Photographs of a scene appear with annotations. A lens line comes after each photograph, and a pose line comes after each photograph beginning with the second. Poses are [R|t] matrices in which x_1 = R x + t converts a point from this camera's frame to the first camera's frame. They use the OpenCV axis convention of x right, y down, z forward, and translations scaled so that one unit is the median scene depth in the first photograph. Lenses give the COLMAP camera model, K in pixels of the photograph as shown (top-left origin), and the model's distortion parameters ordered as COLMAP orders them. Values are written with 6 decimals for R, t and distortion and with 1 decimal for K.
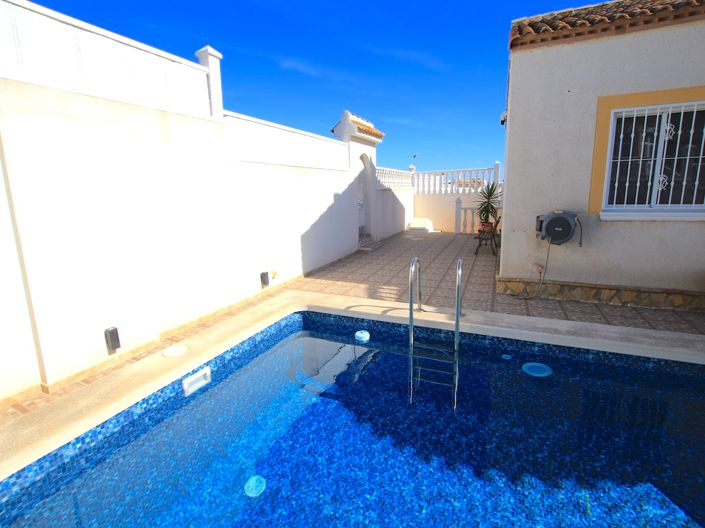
lens RADIAL K [[332.5, 0, 349.1], [0, 332.5, 254.0], [0, 0, 1]] dist [-0.022797, -0.001028]
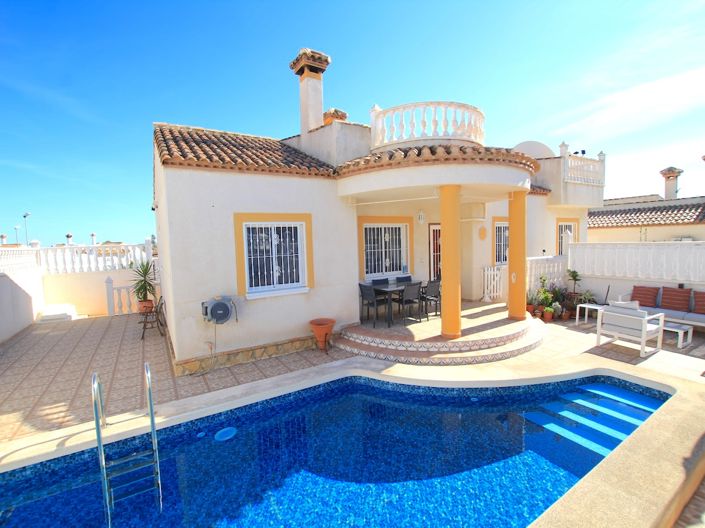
lens RADIAL K [[332.5, 0, 354.8], [0, 332.5, 260.7], [0, 0, 1]] dist [-0.022797, -0.001028]
pose [[0.549922, -0.037353, 0.834380, -0.131886], [0.172333, 0.982577, -0.069593, -0.091082], [-0.817244, 0.182062, 0.546778, -0.151144]]
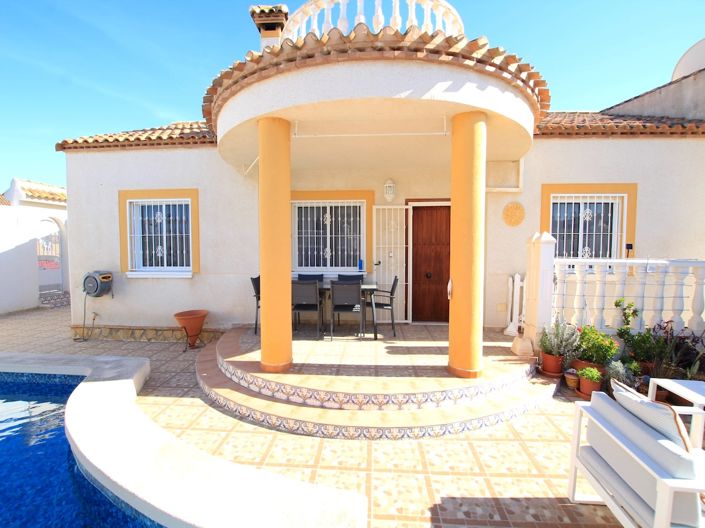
lens RADIAL K [[332.5, 0, 354.0], [0, 332.5, 259.9], [0, 0, 1]] dist [-0.022797, -0.001028]
pose [[0.940971, 0.021885, 0.337780, 1.192561], [0.031907, 0.987730, -0.152879, 0.061717], [-0.336981, 0.154632, 0.928726, -0.589650]]
